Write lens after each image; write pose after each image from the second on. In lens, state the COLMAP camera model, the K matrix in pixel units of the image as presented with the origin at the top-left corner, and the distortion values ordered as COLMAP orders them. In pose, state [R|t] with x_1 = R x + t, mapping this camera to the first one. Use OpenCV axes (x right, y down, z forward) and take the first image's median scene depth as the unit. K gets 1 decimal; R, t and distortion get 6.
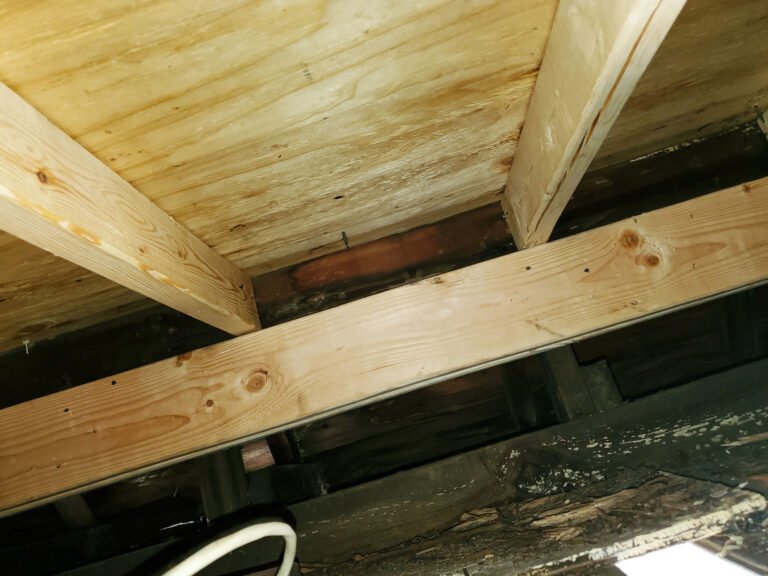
lens RADIAL K [[577.0, 0, 387.0], [0, 577.0, 286.4], [0, 0, 1]] dist [-0.010093, -0.001869]
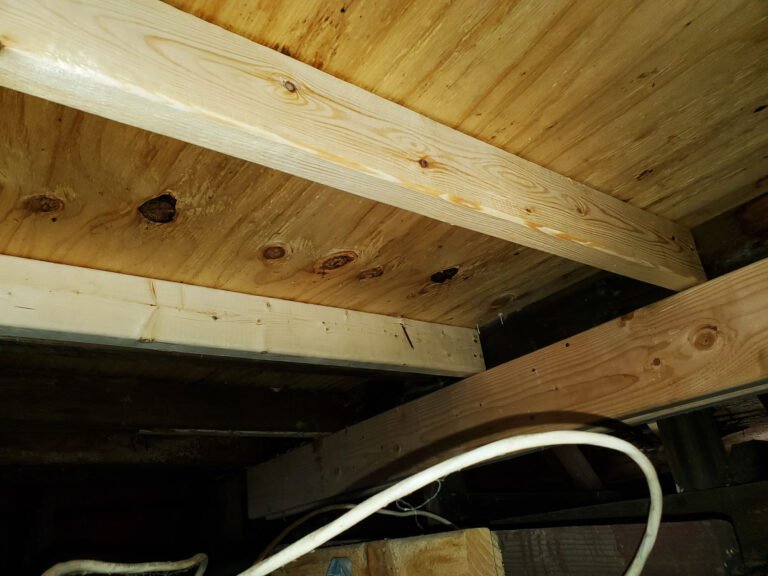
lens RADIAL K [[577.0, 0, 387.0], [0, 577.0, 286.4], [0, 0, 1]] dist [-0.010093, -0.001869]
pose [[0.673323, -0.101571, -0.732338, 0.111149], [0.122660, 0.992138, -0.024828, 0.044470], [0.729102, -0.073111, 0.680488, 0.016177]]
